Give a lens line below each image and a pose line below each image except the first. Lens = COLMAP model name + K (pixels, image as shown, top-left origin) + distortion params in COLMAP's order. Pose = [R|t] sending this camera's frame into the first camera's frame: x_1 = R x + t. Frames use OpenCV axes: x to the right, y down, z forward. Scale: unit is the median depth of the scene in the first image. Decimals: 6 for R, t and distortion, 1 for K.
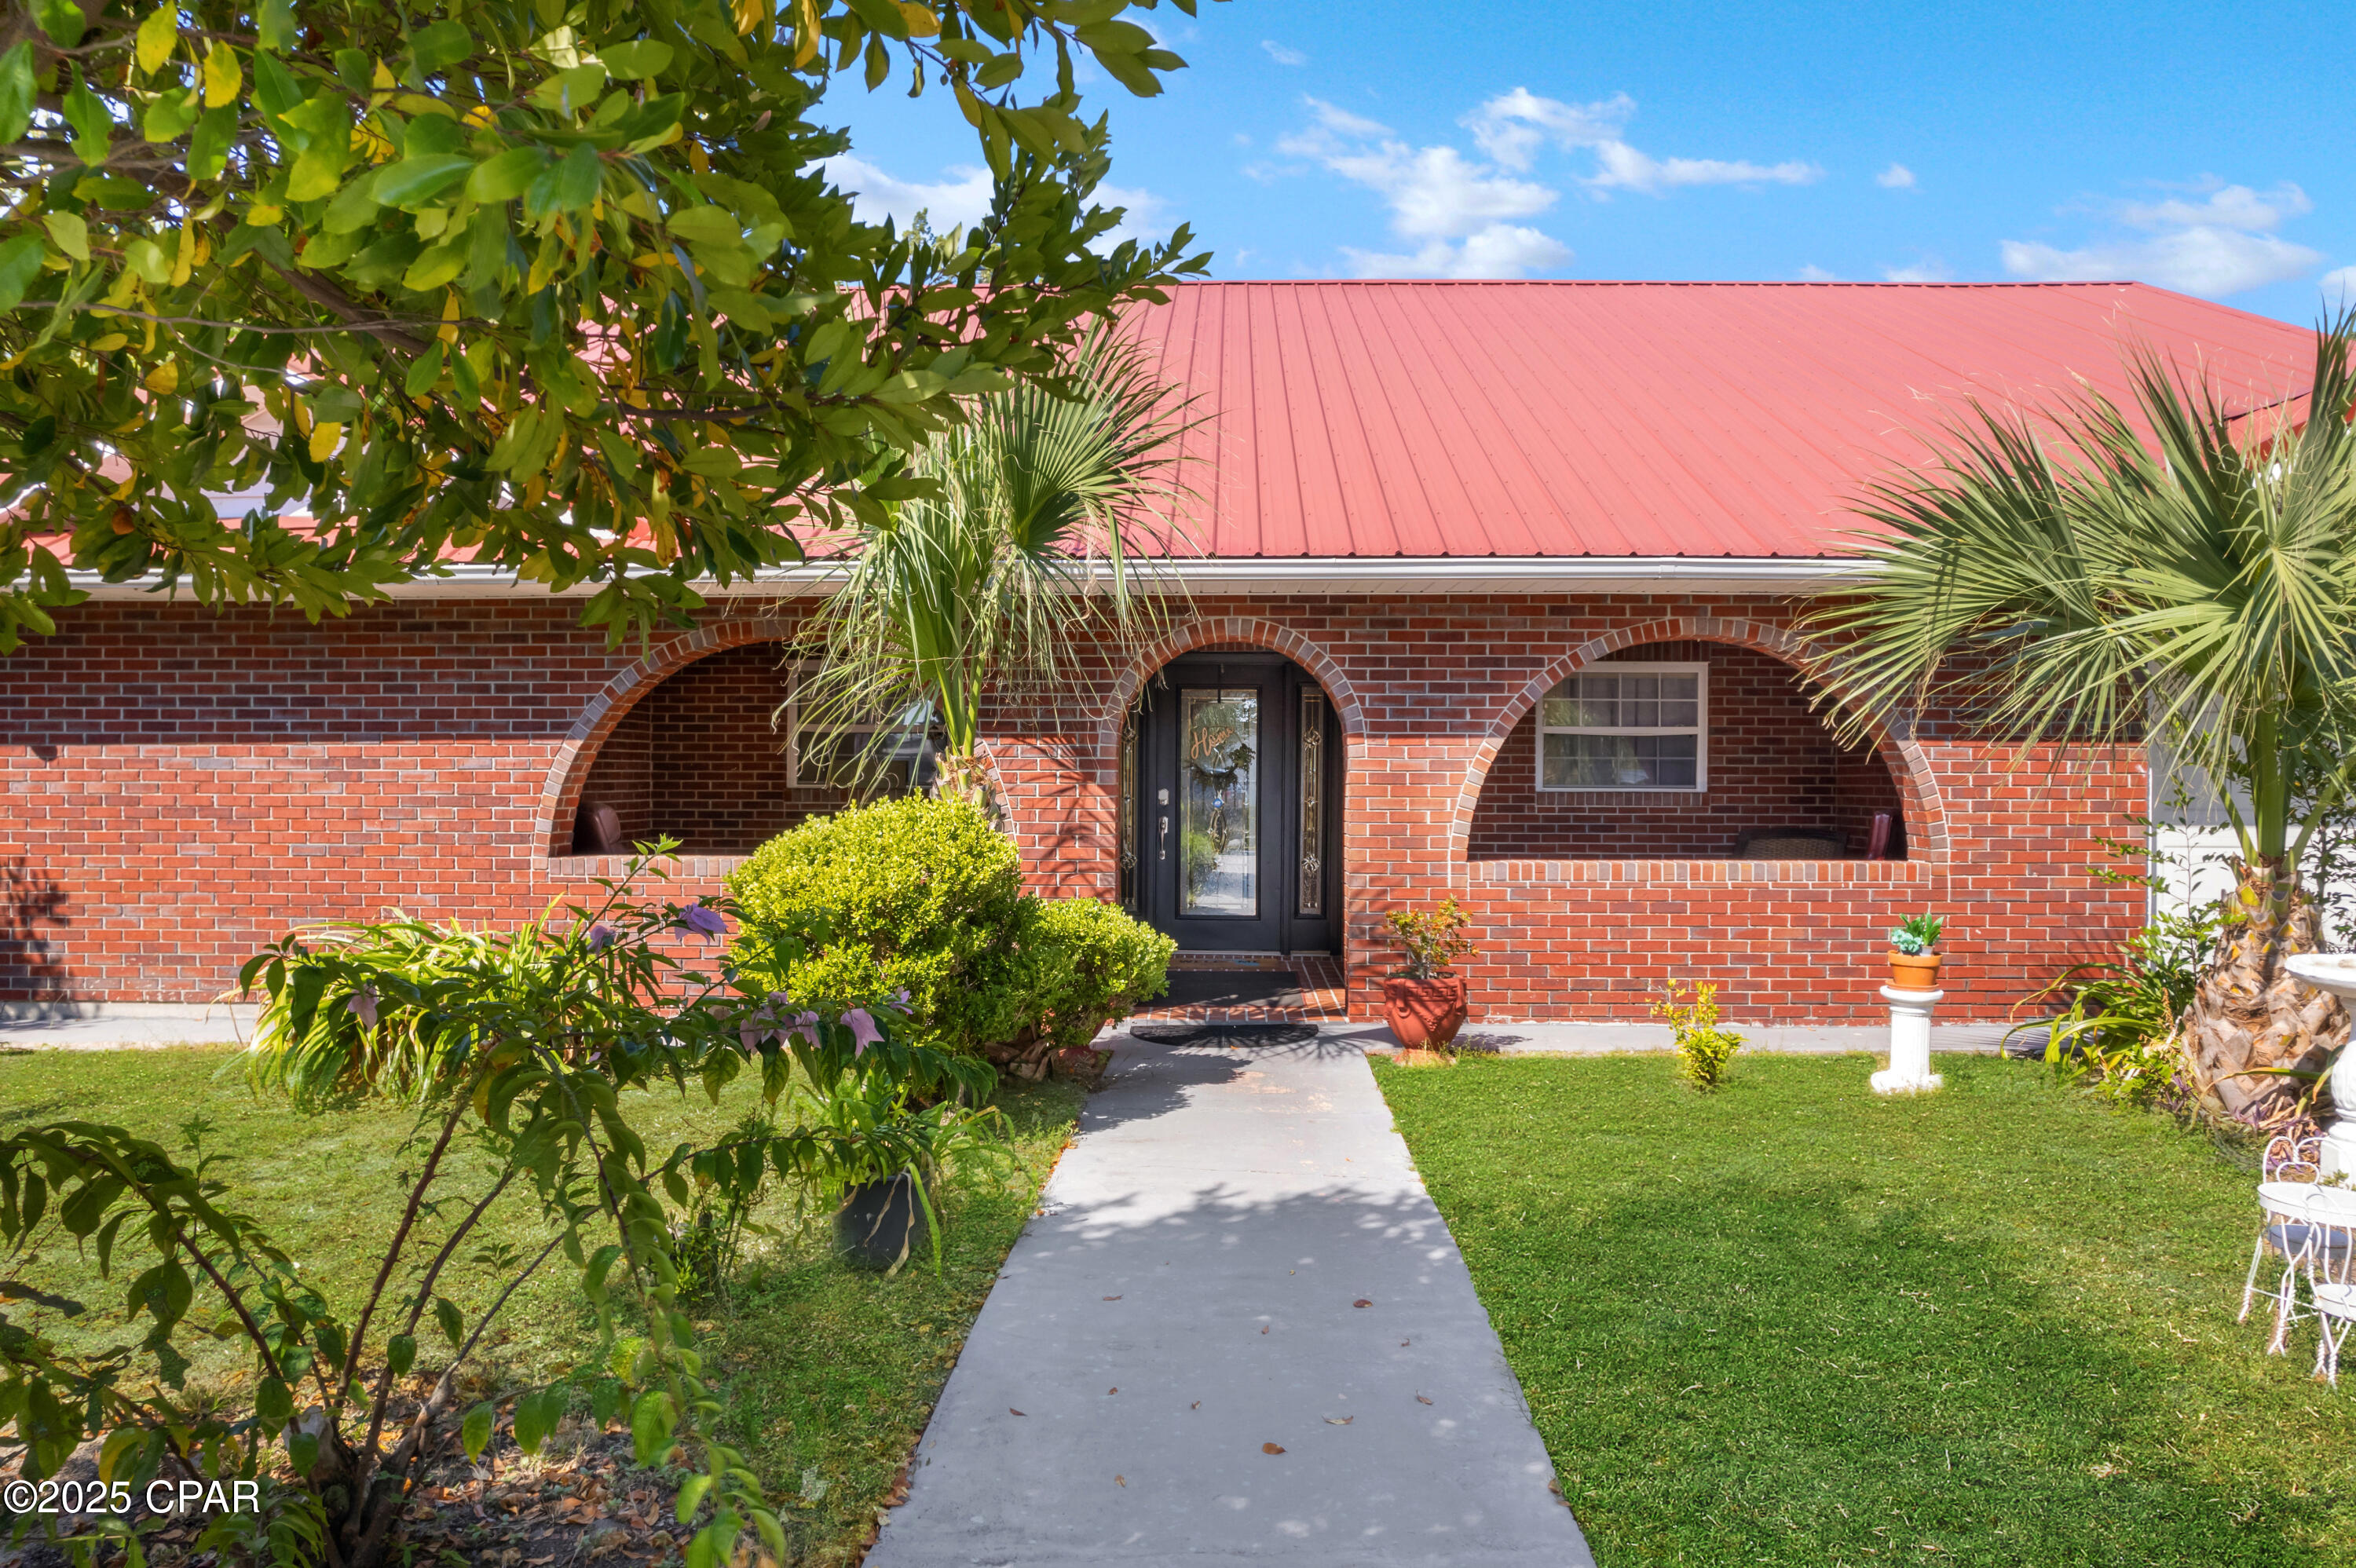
lens RADIAL K [[1513.6, 0, 1177.0], [0, 1513.6, 789.0], [0, 0, 1]] dist [-0.057667, 0.044736]
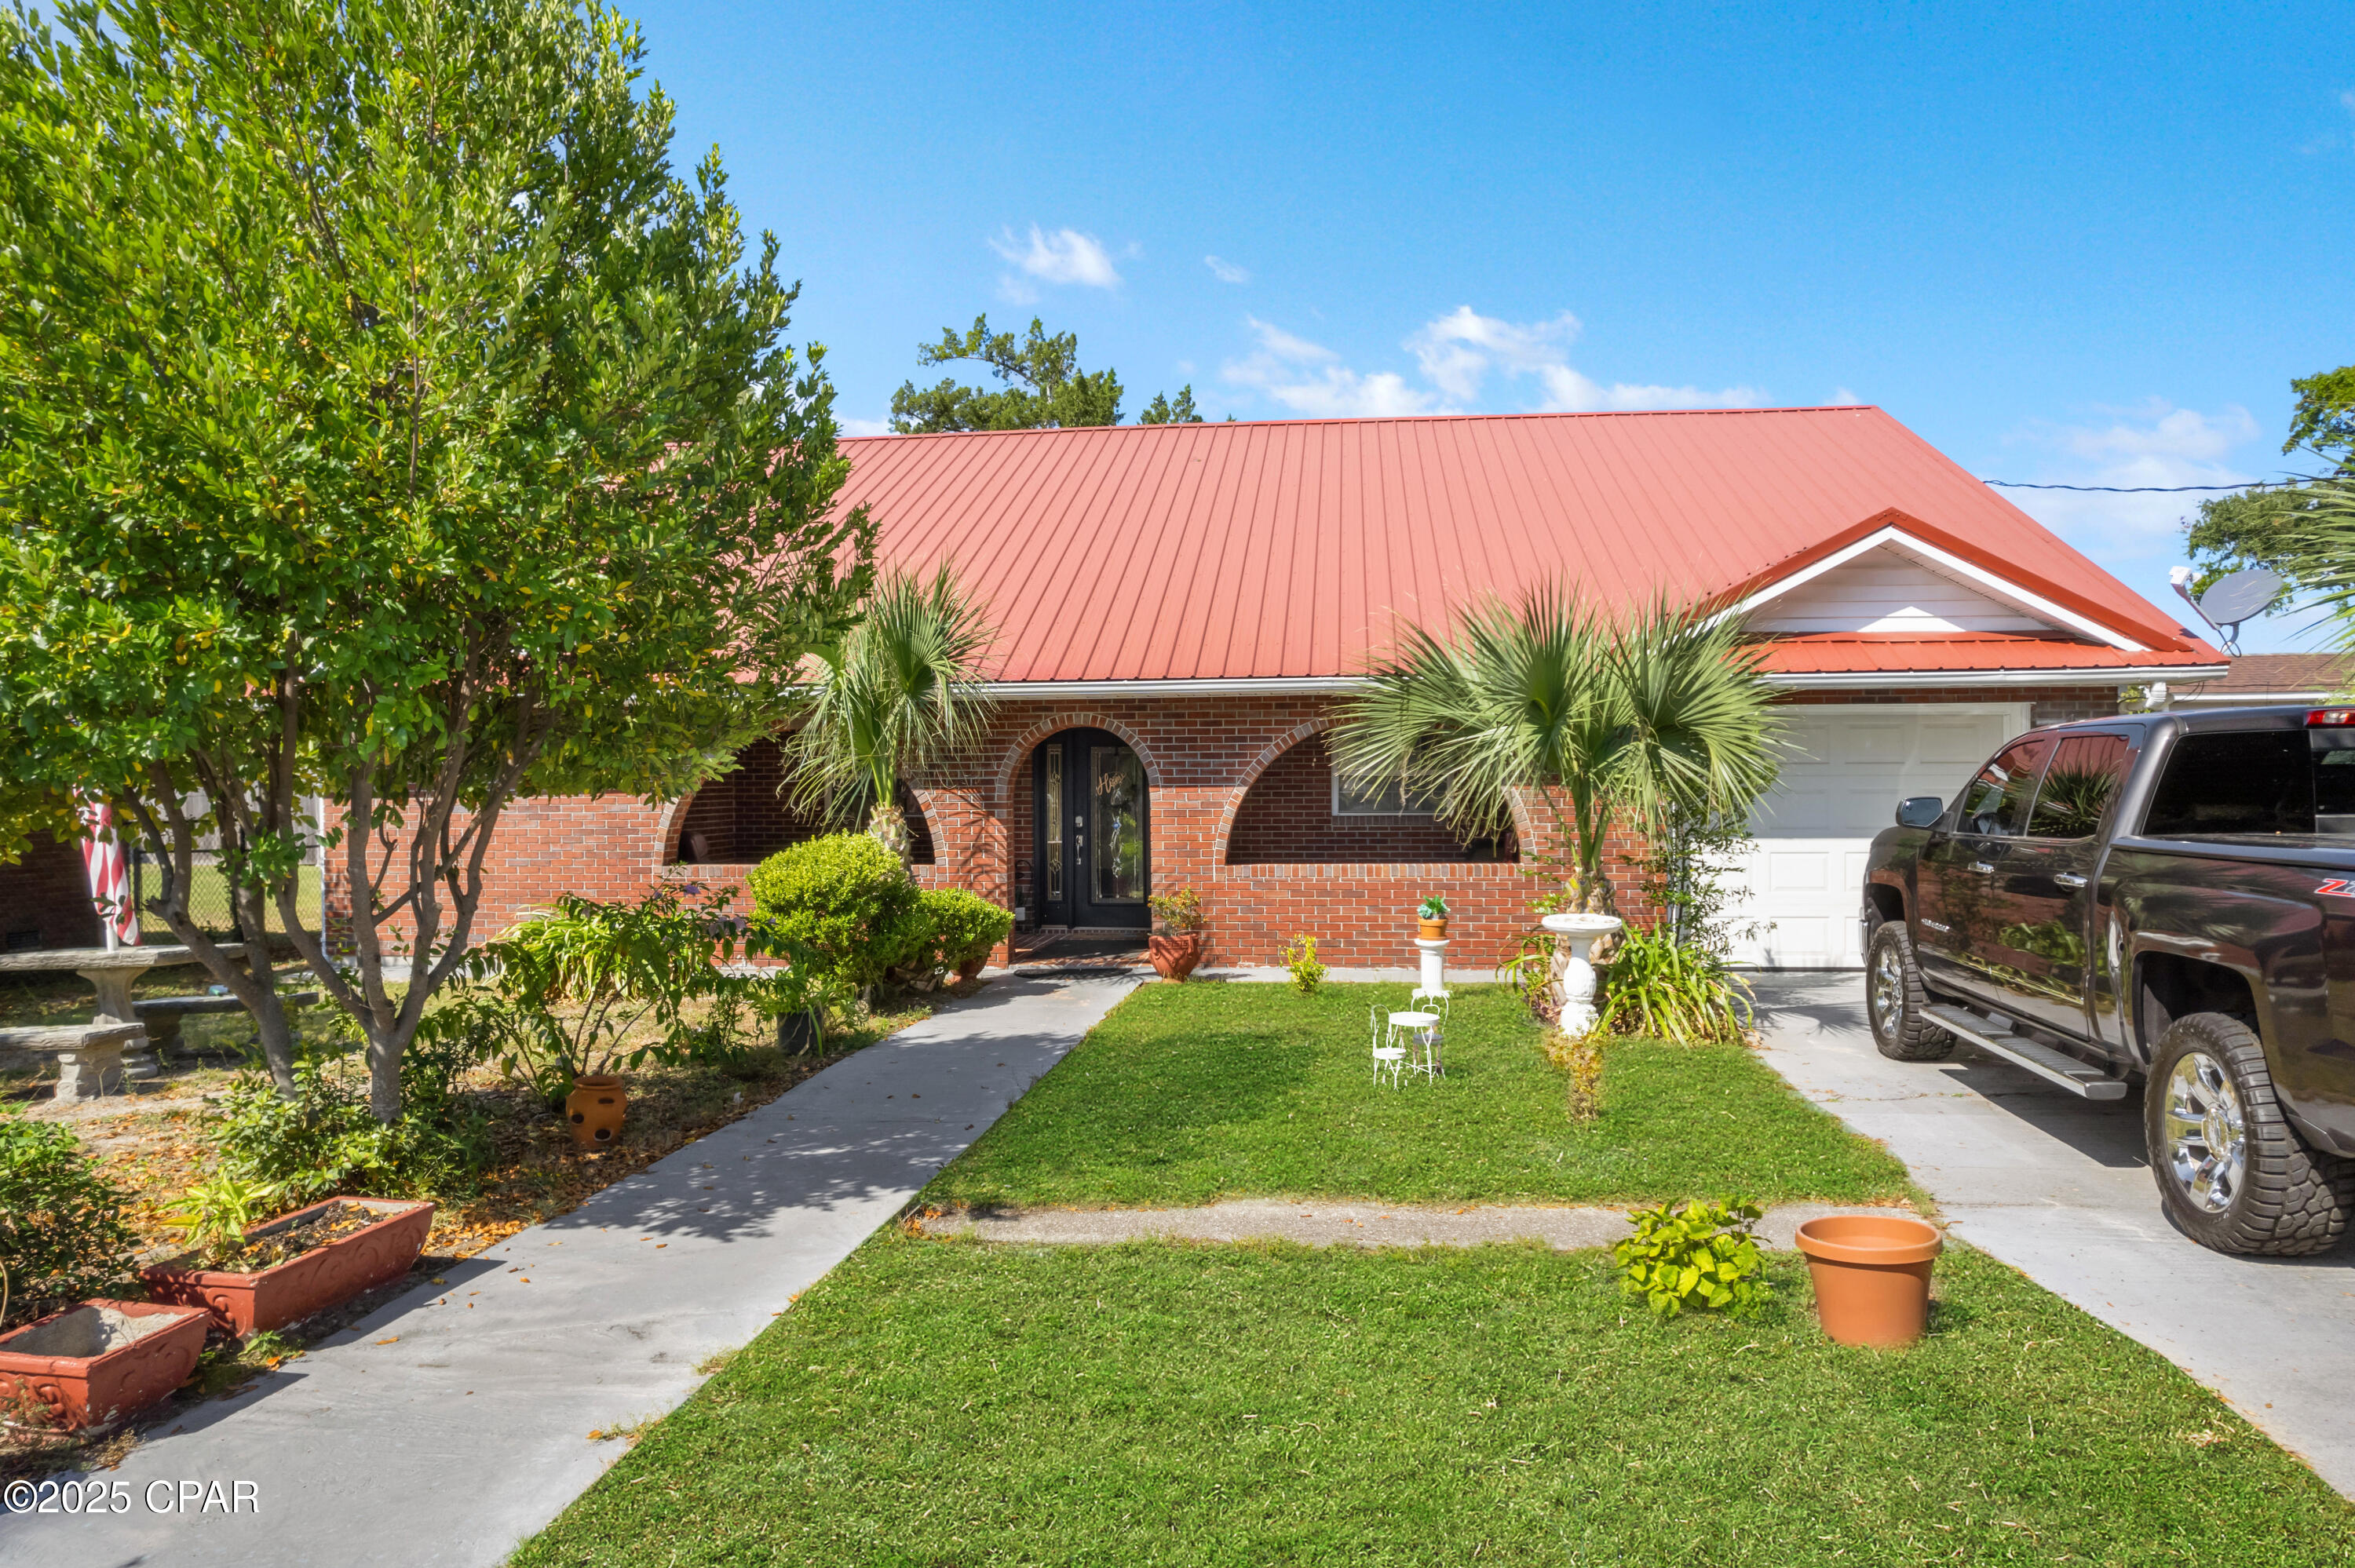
lens RADIAL K [[1512.9, 0, 1188.7], [0, 1512.9, 778.3], [0, 0, 1]] dist [-0.057667, 0.044736]
pose [[0.997209, -0.010129, -0.073972, 0.271676], [0.009577, 0.999924, -0.007812, -0.031066], [0.074045, 0.007082, 0.997230, -0.582274]]
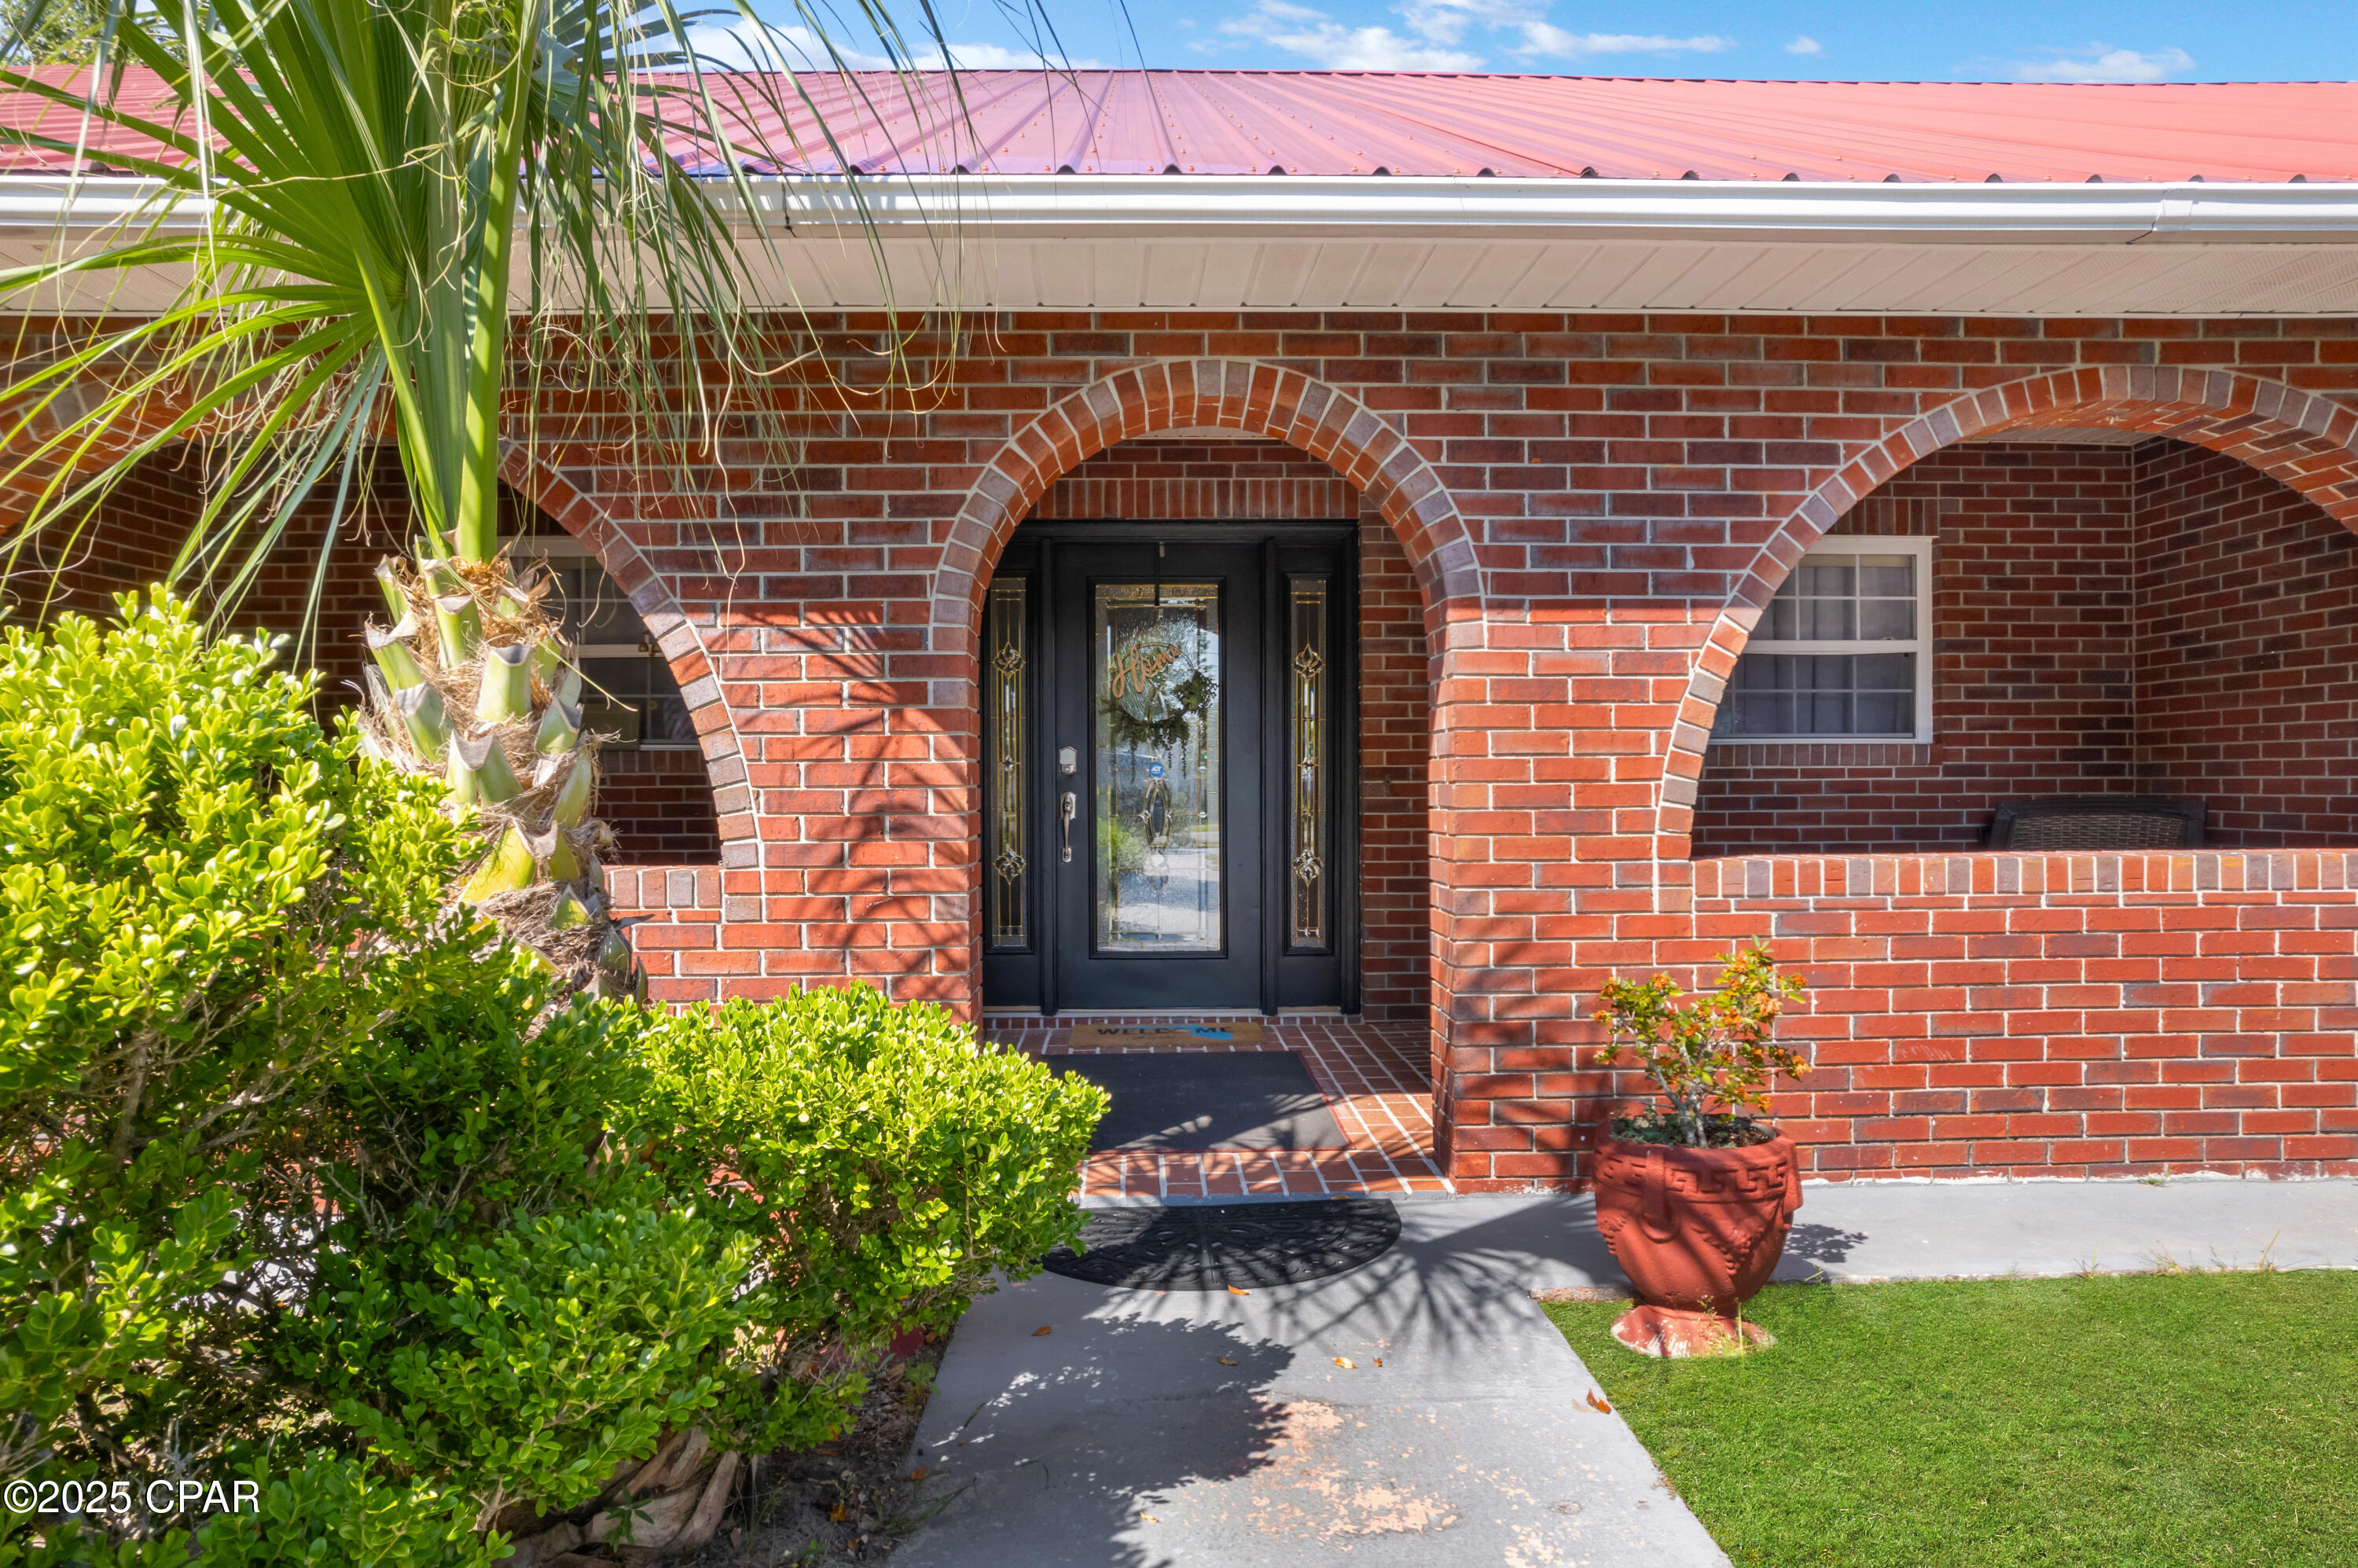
lens RADIAL K [[1515.0, 0, 1181.9], [0, 1515.0, 781.2], [0, 0, 1]] dist [-0.057667, 0.044736]
pose [[0.997742, -0.011034, 0.066253, -0.004646], [0.011363, 0.999925, -0.004595, 0.022932], [-0.066198, 0.005338, 0.997792, 0.524261]]
